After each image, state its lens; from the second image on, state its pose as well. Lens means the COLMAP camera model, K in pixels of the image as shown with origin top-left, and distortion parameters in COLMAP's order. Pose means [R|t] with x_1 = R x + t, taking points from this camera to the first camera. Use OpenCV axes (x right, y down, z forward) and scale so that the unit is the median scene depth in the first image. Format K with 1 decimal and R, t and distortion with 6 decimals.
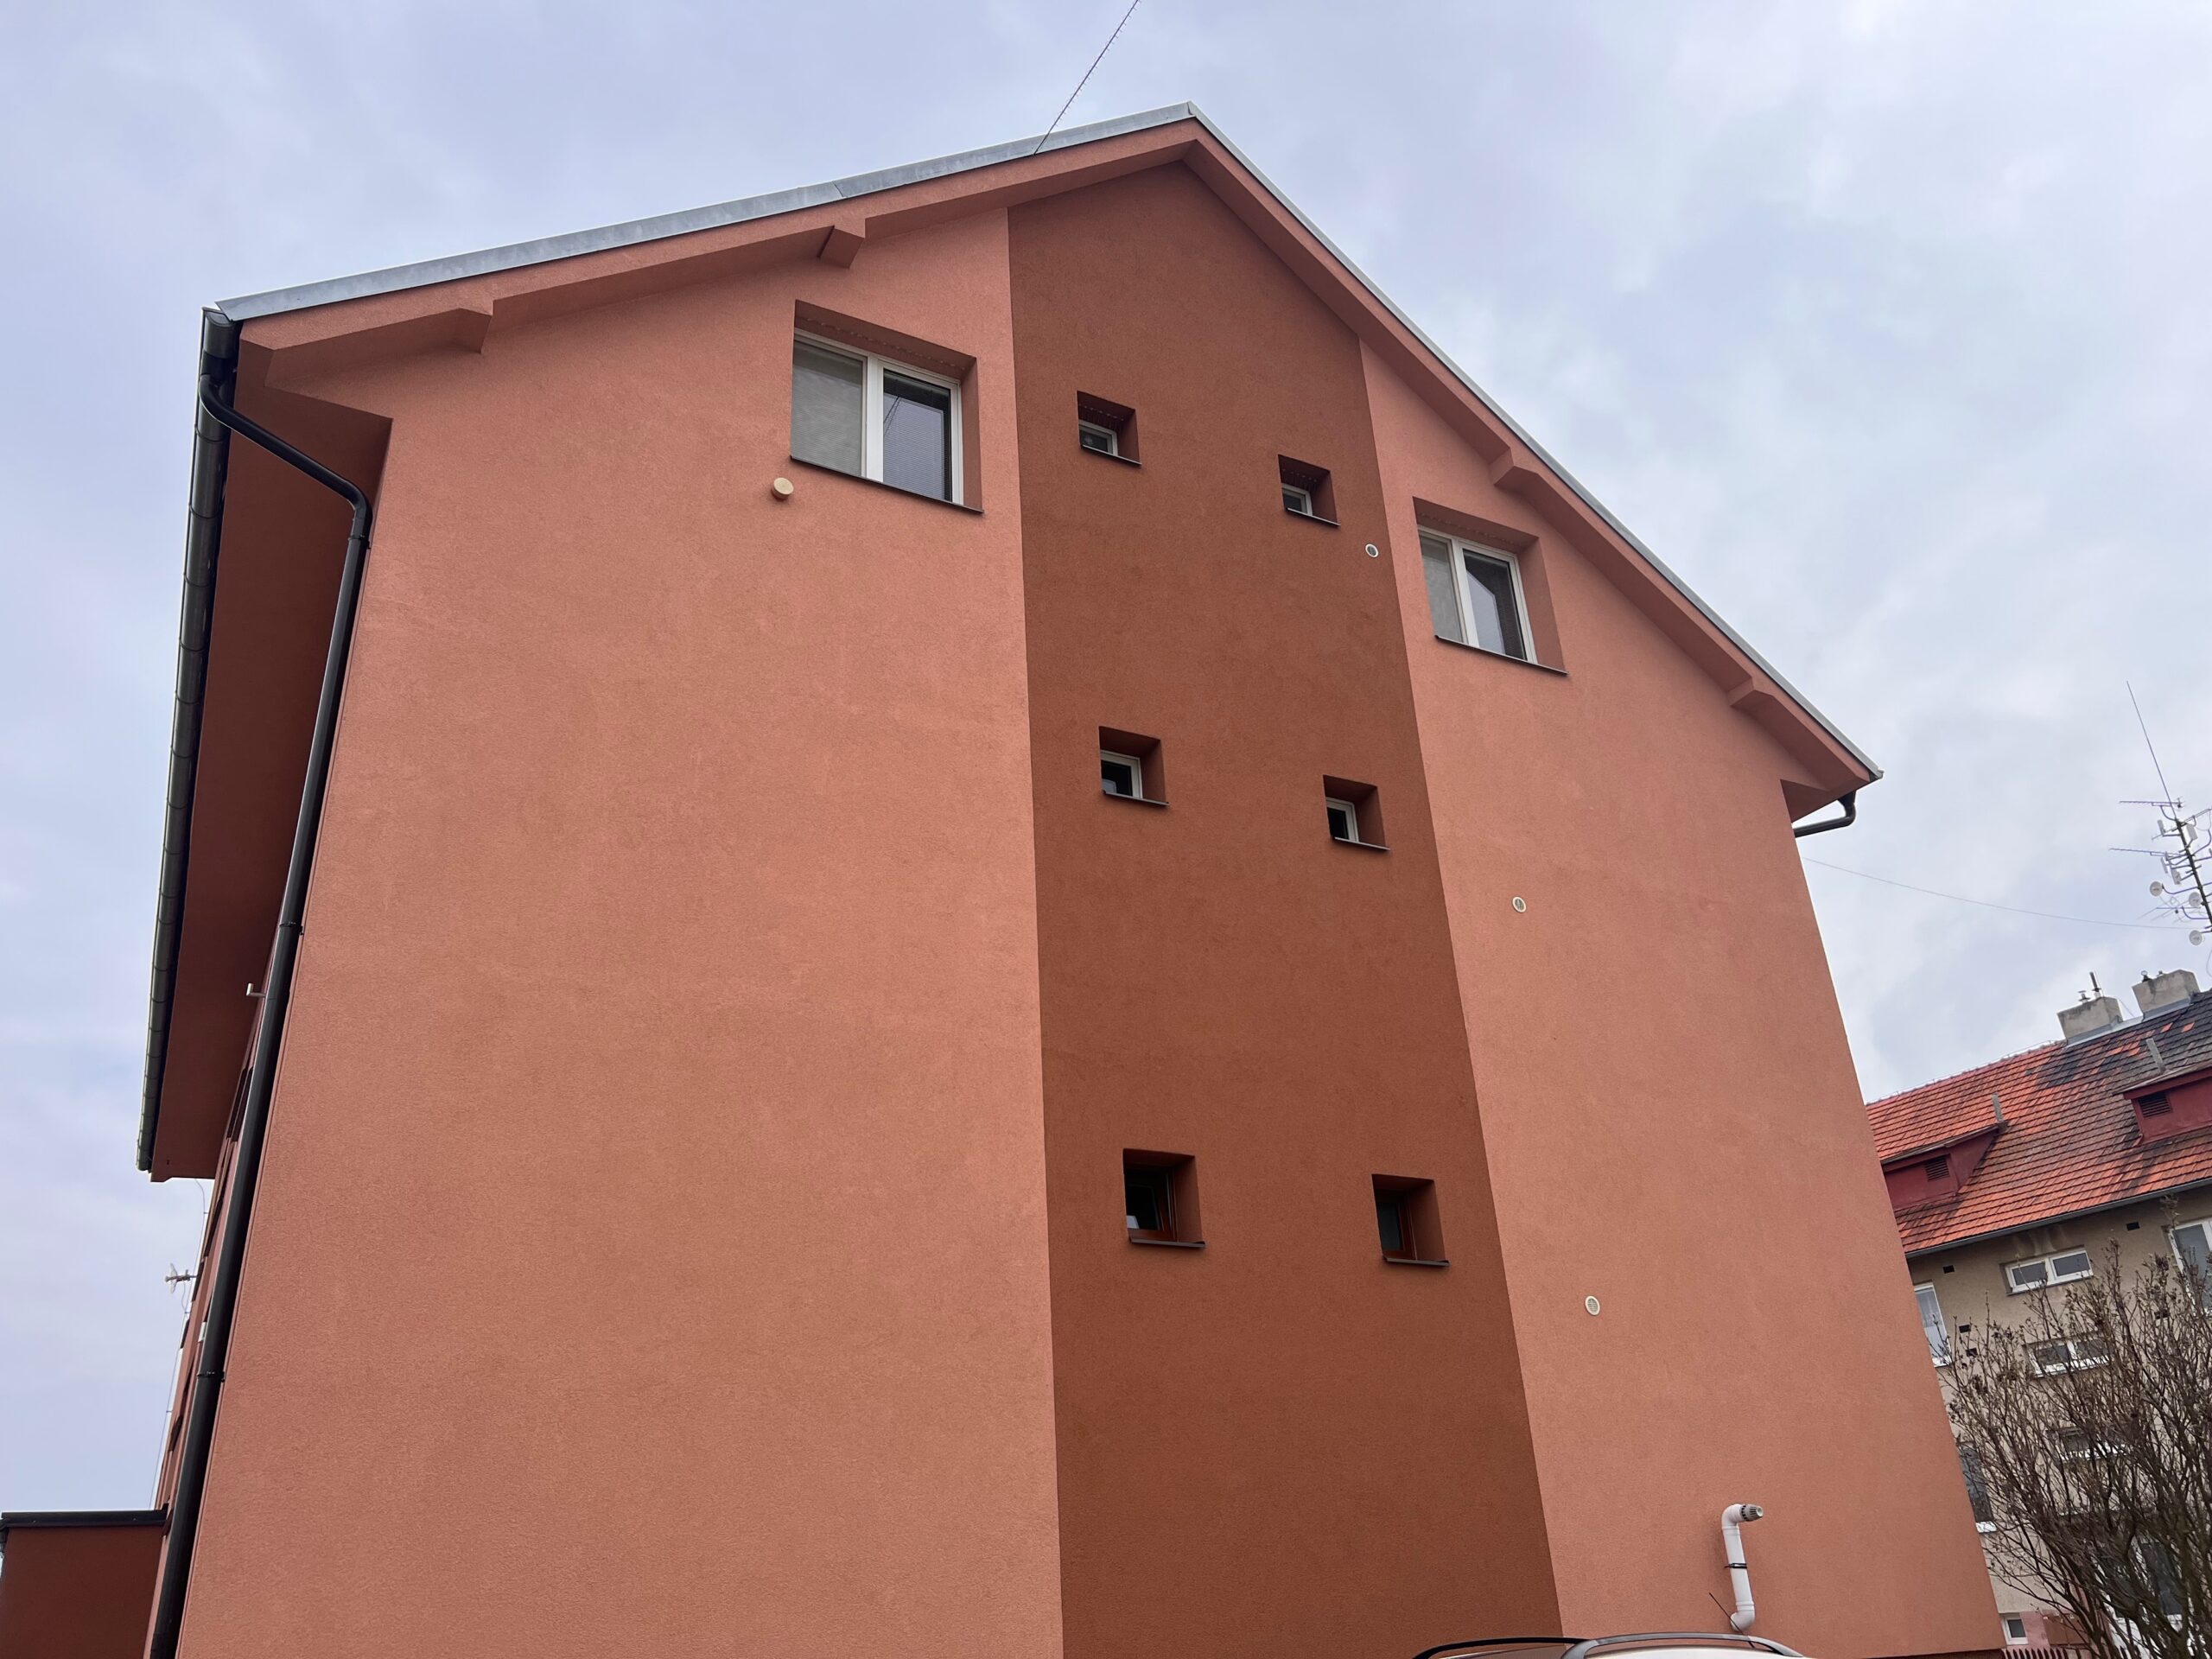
lens RADIAL K [[1654.8, 0, 1096.4], [0, 1654.8, 841.3], [0, 0, 1]] dist [0.056096, -0.056844]
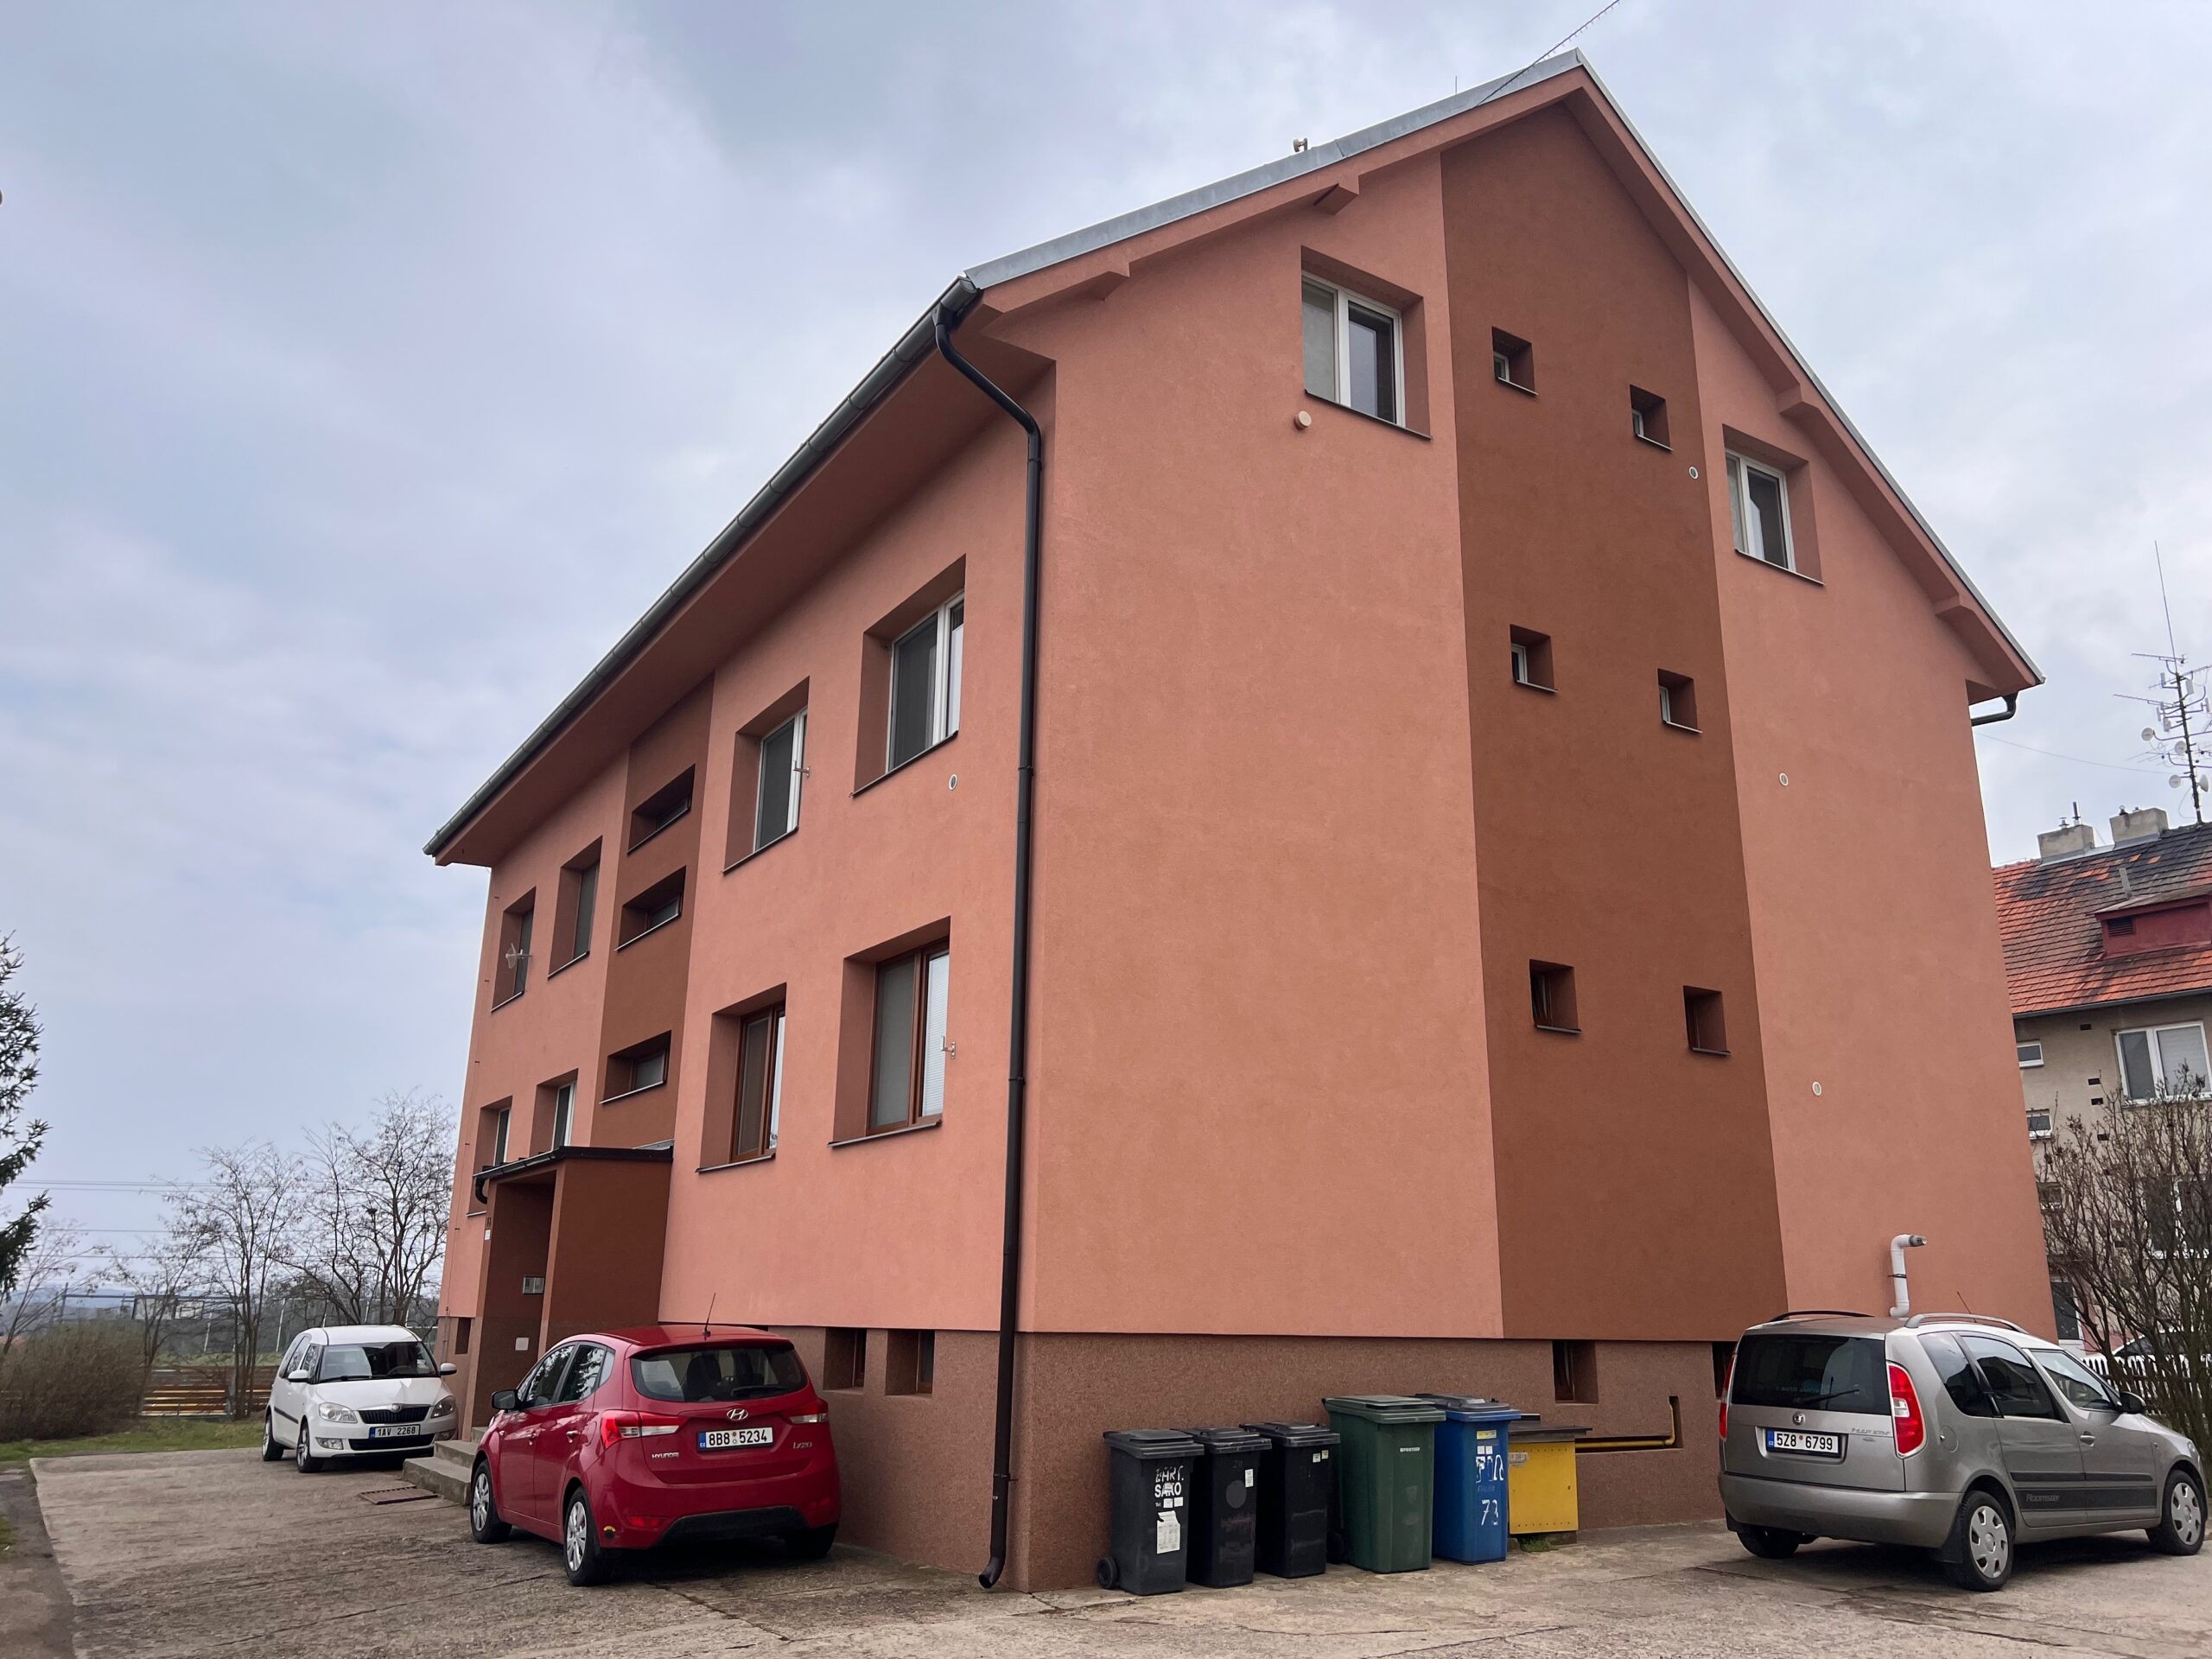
lens RADIAL K [[1654.8, 0, 1115.2], [0, 1654.8, 838.2], [0, 0, 1]] dist [0.056096, -0.056844]
pose [[0.995087, 0.081047, 0.056858, -0.347480], [-0.089555, 0.981720, 0.167946, -0.093122], [-0.042207, -0.172212, 0.984155, -0.259783]]
